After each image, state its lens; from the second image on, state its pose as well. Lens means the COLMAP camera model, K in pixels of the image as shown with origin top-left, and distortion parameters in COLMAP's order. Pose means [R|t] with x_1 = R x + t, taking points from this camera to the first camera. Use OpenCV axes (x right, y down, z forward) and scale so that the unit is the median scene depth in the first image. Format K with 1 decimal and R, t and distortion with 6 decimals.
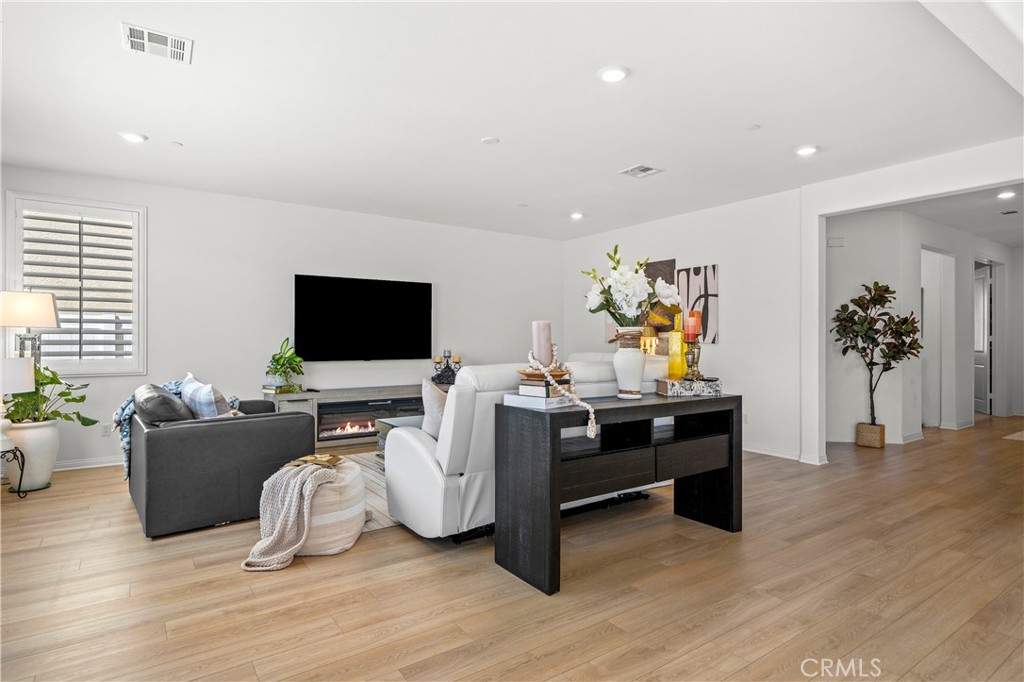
lens RADIAL K [[542.0, 0, 509.9], [0, 542.0, 336.9], [0, 0, 1]] dist [0.006715, 0.000833]
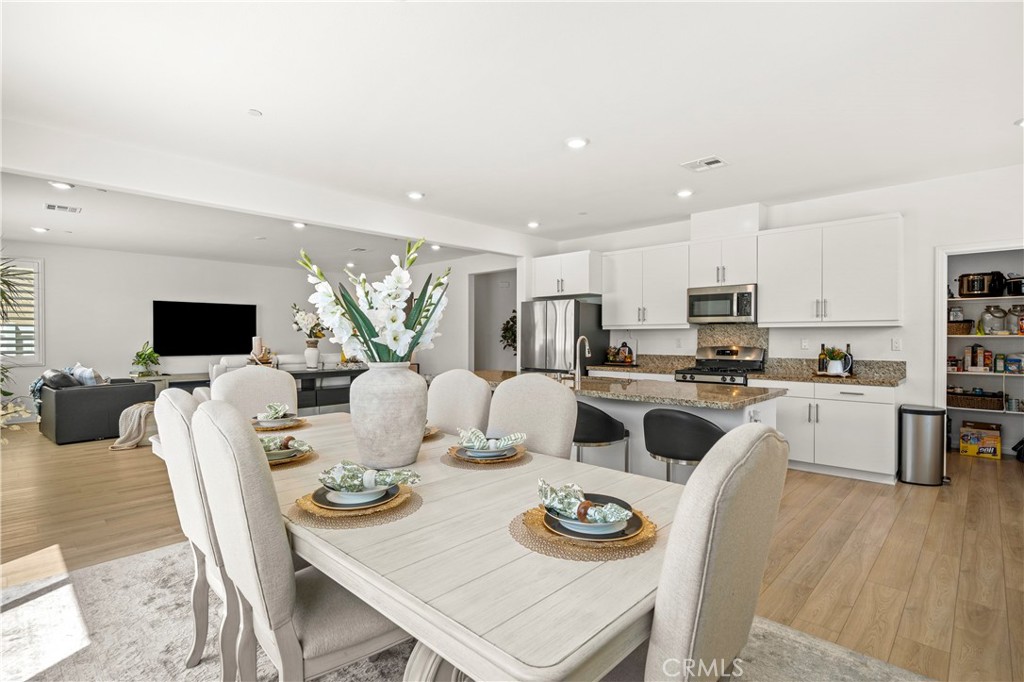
lens RADIAL K [[492.0, 0, 519.2], [0, 492.0, 339.0], [0, 0, 1]] dist [-0.004955, -0.000375]
pose [[0.977713, -0.003539, 0.209915, 0.357134], [0.001448, 0.999948, 0.010113, -0.018936], [-0.209940, -0.009584, 0.977667, -0.640359]]
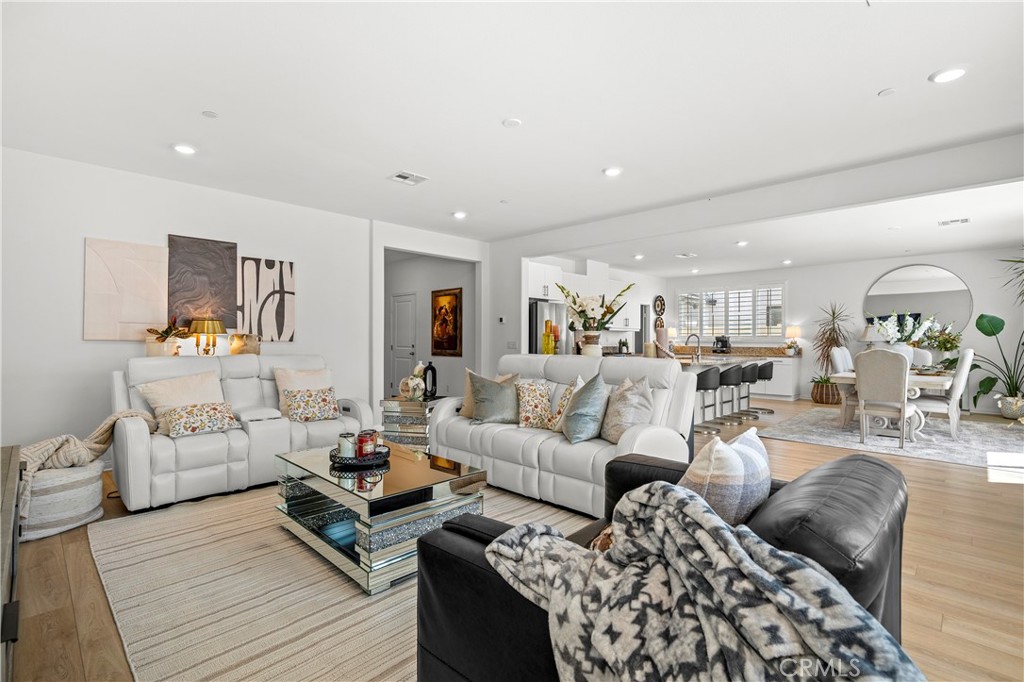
lens RADIAL K [[461.3, 0, 510.5], [0, 461.3, 339.6], [0, 0, 1]] dist [-0.000868, -0.000038]
pose [[-0.192832, -0.007052, 0.981206, -0.921950], [-0.008668, 0.999947, 0.005483, 0.001045], [-0.981193, -0.007448, -0.192883, 1.326911]]
